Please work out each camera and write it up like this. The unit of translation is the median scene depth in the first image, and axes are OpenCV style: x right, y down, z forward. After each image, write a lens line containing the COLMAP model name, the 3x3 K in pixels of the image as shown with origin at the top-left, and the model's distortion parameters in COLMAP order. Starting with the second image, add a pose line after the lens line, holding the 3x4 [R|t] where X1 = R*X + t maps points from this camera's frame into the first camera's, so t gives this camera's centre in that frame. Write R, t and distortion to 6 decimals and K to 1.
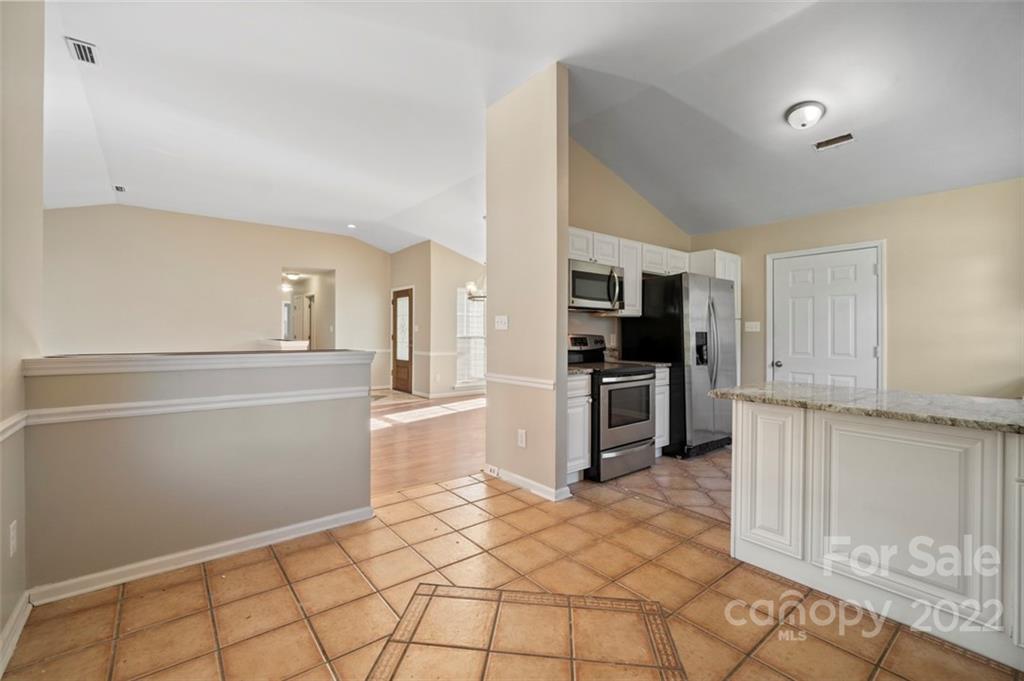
lens RADIAL K [[446.1, 0, 504.9], [0, 446.1, 332.3], [0, 0, 1]] dist [-0.004014, 0.001914]
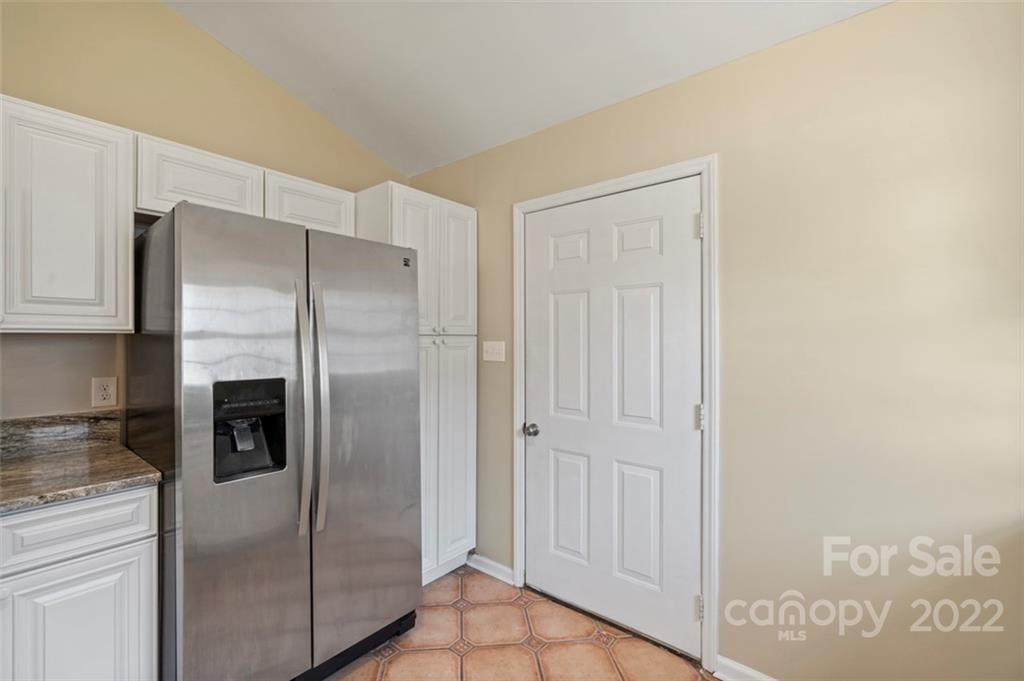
lens RADIAL K [[447.2, 0, 505.7], [0, 447.2, 338.5], [0, 0, 1]] dist [-0.001667, 0.000000]
pose [[0.979470, -0.000383, 0.201590, 0.561361], [-0.000583, 0.999989, 0.004732, -0.034691], [-0.201590, -0.004753, 0.979459, 0.611484]]
